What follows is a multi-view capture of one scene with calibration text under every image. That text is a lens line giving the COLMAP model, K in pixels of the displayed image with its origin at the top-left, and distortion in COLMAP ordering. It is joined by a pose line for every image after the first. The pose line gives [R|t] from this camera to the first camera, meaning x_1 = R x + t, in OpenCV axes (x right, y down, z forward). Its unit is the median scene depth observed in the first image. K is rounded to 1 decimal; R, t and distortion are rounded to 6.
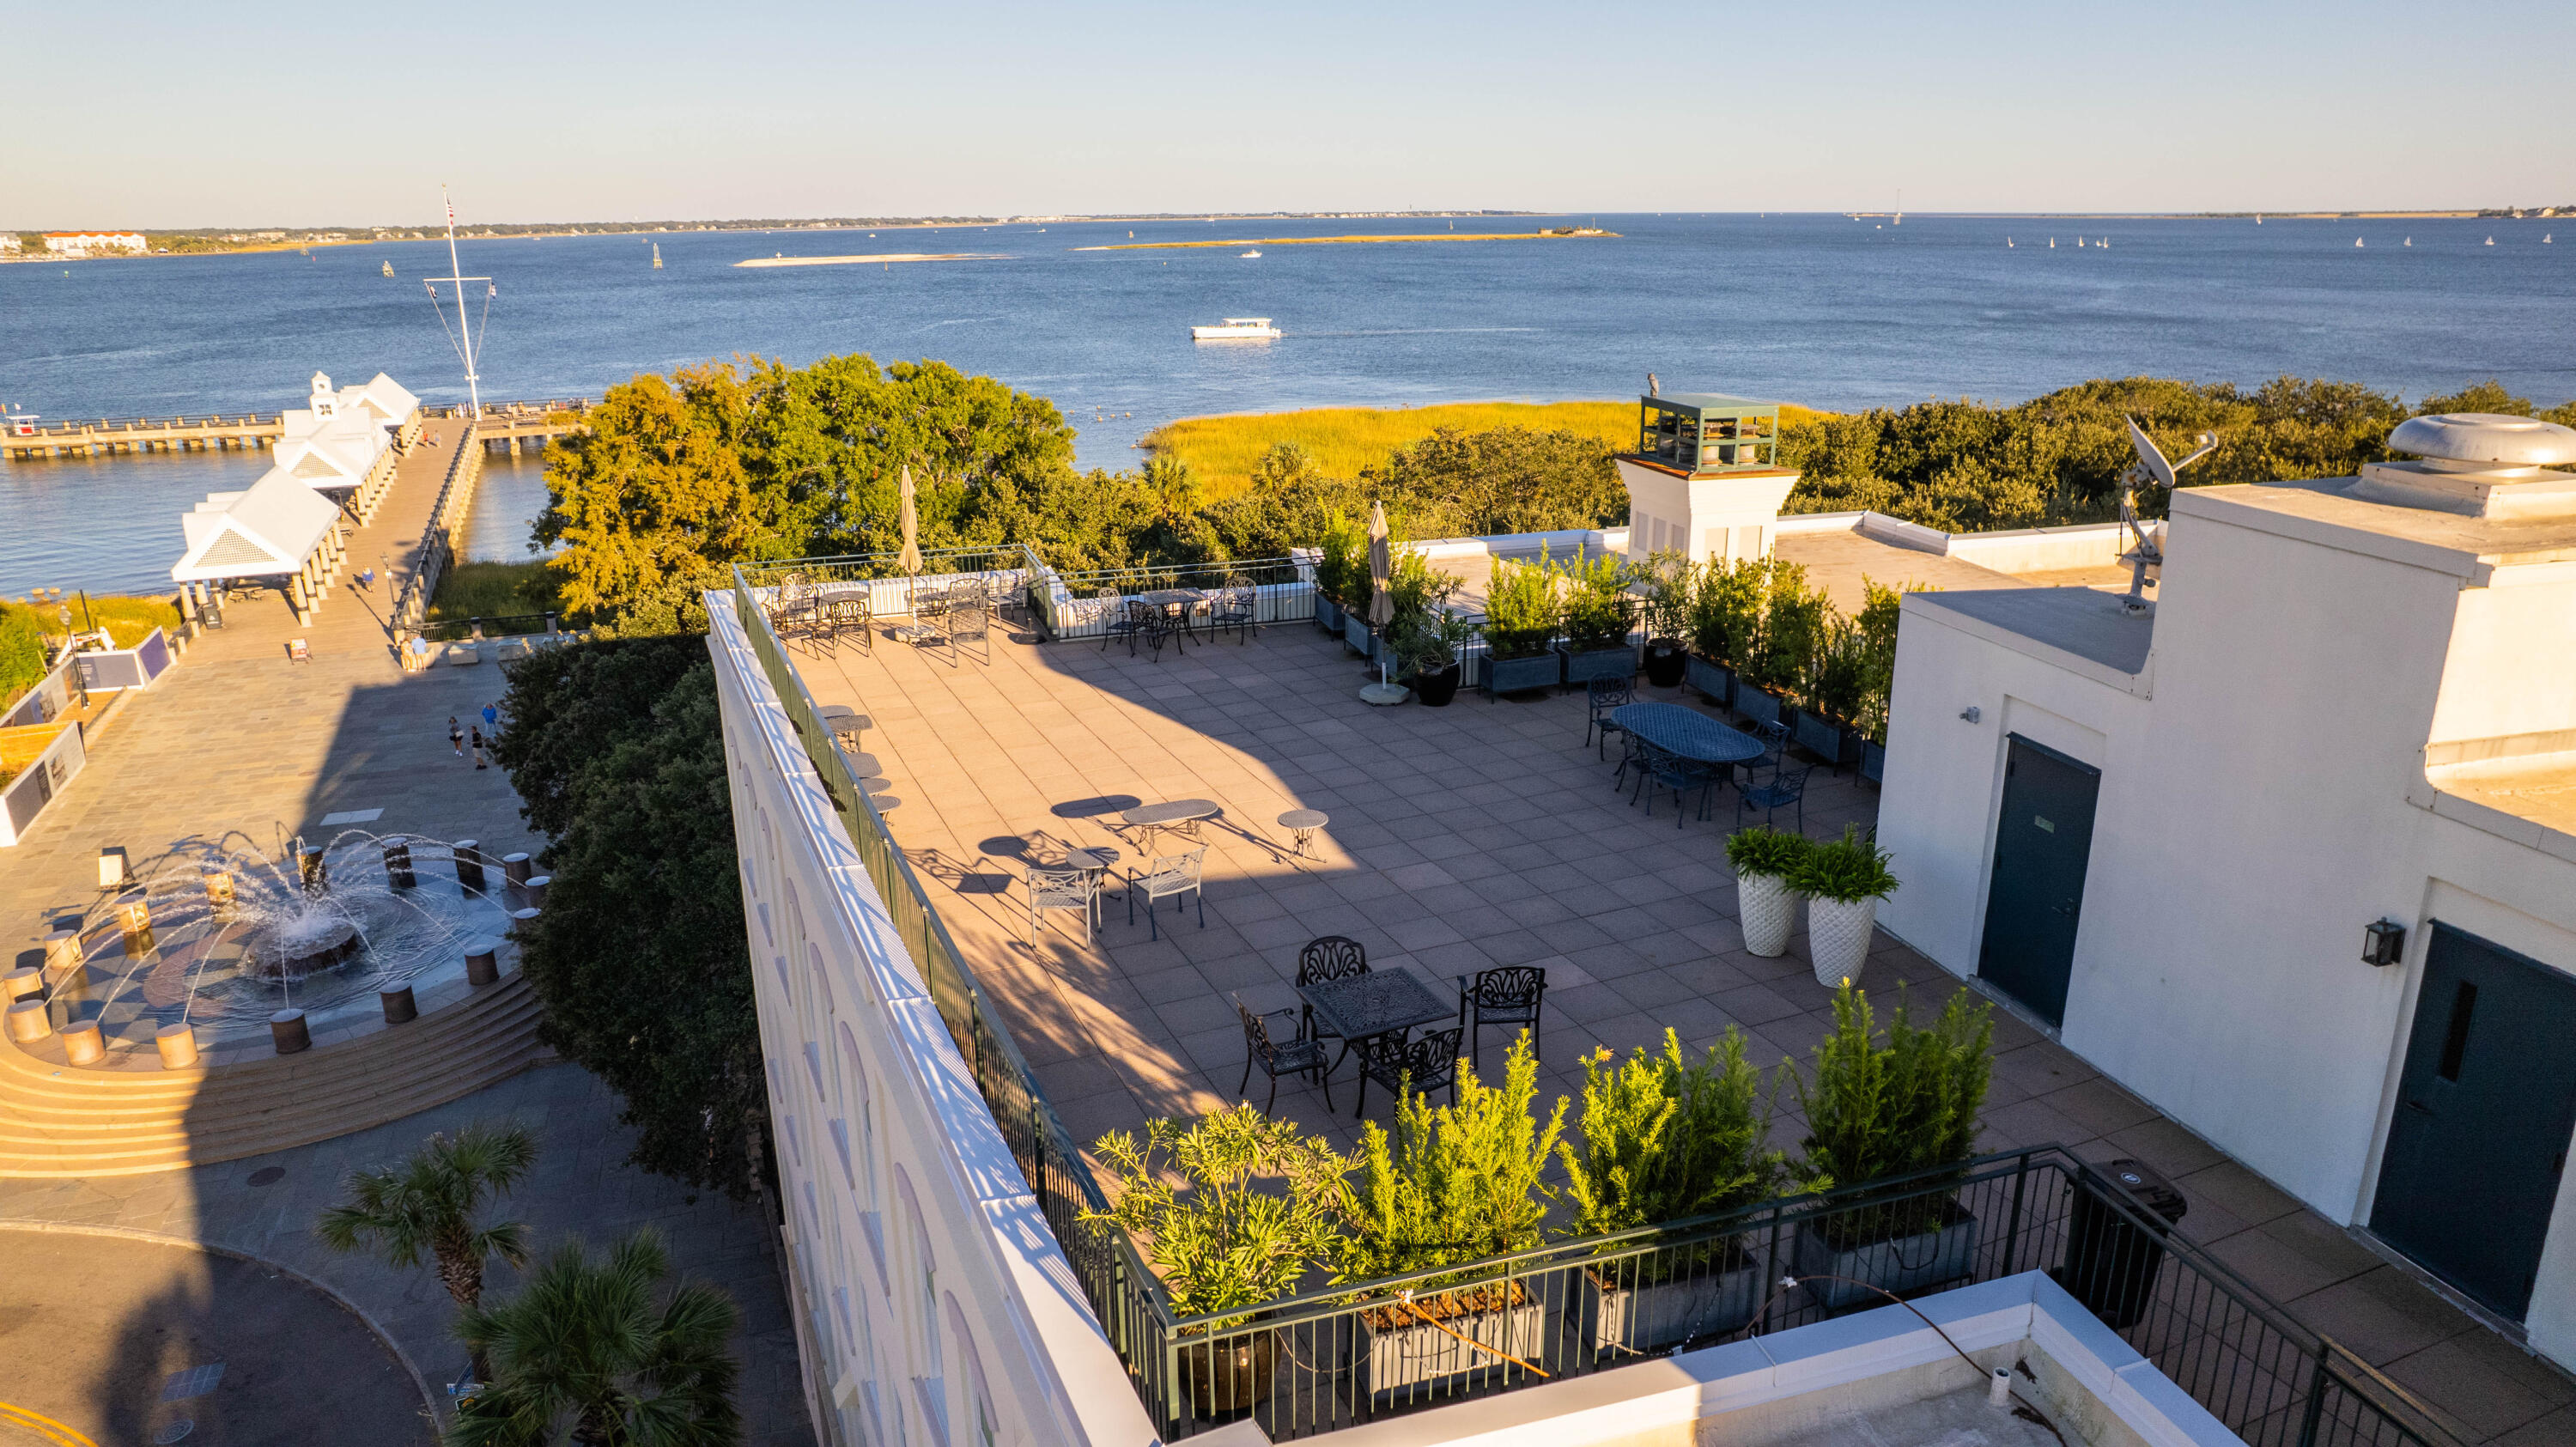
lens RADIAL K [[1676.2, 0, 1294.3], [0, 1676.2, 740.4], [0, 0, 1]] dist [-0.049926, 0.018785]
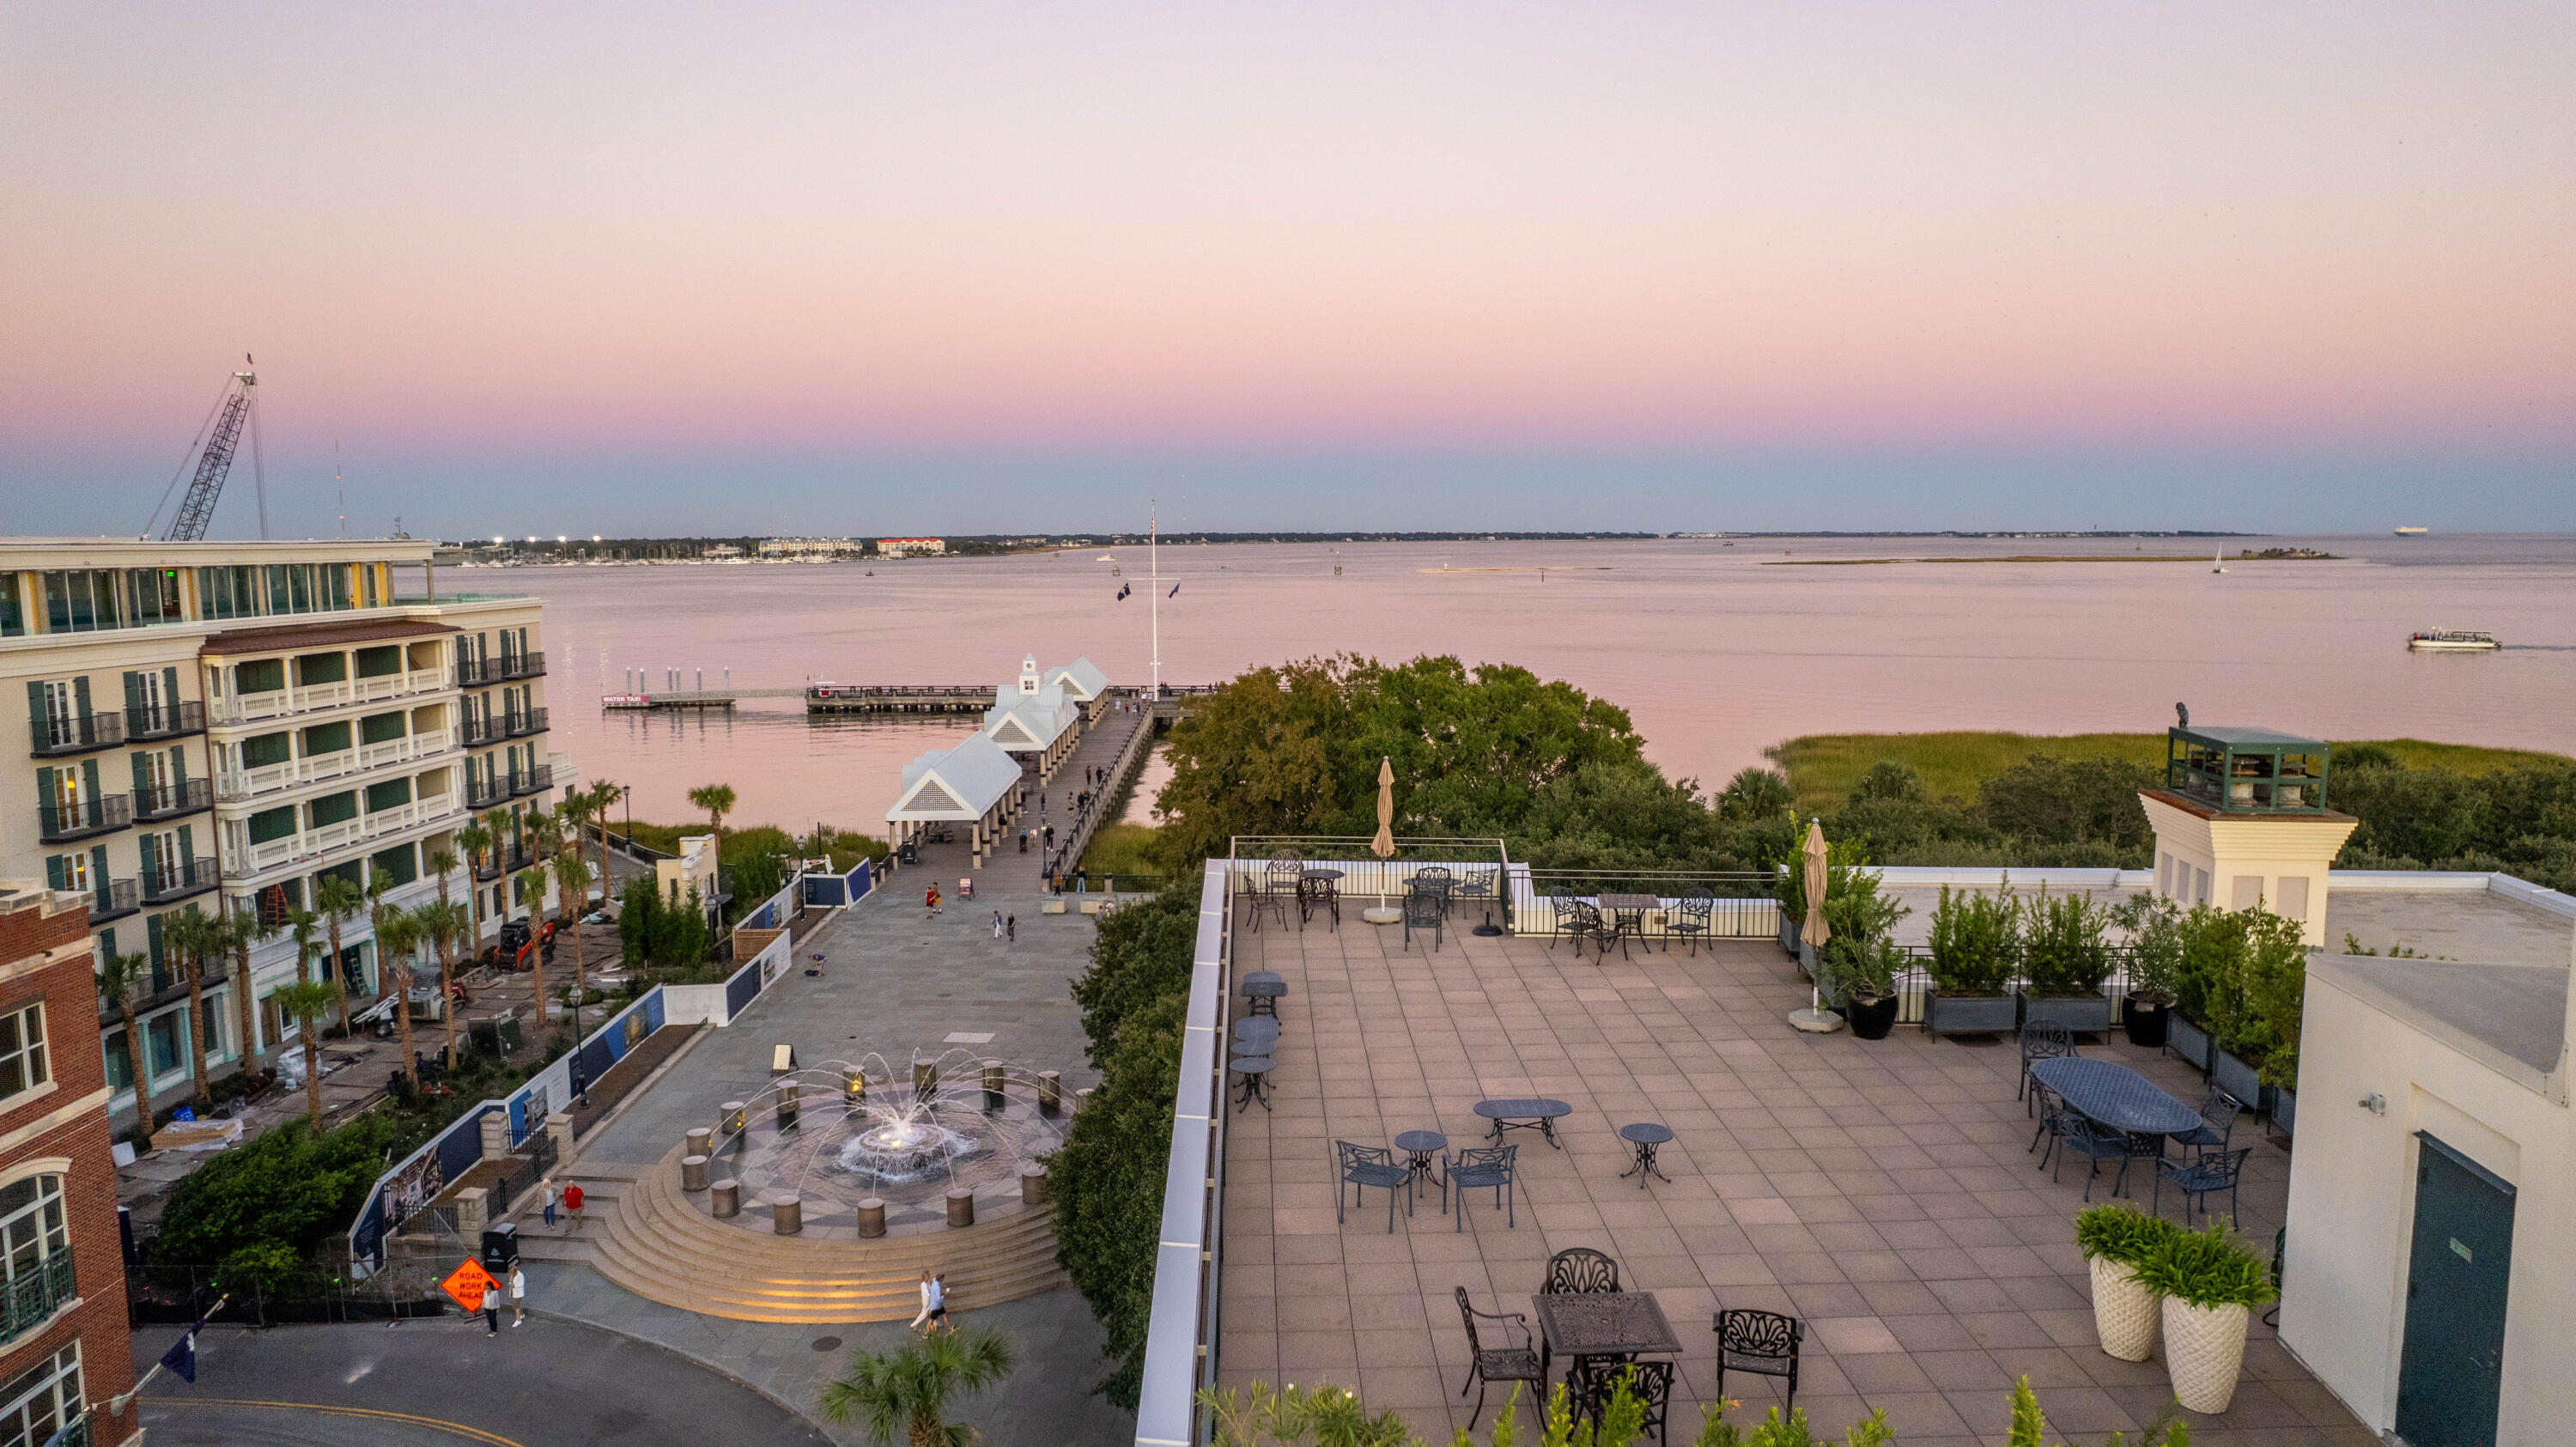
lens RADIAL K [[1676.2, 0, 1294.1], [0, 1676.2, 728.3], [0, 0, 1]] dist [-0.049926, 0.018785]
pose [[0.923669, 0.048102, -0.380159, 0.119835], [-0.118439, 0.979349, -0.163853, -0.000137], [0.364427, 0.196372, 0.910292, 0.000227]]
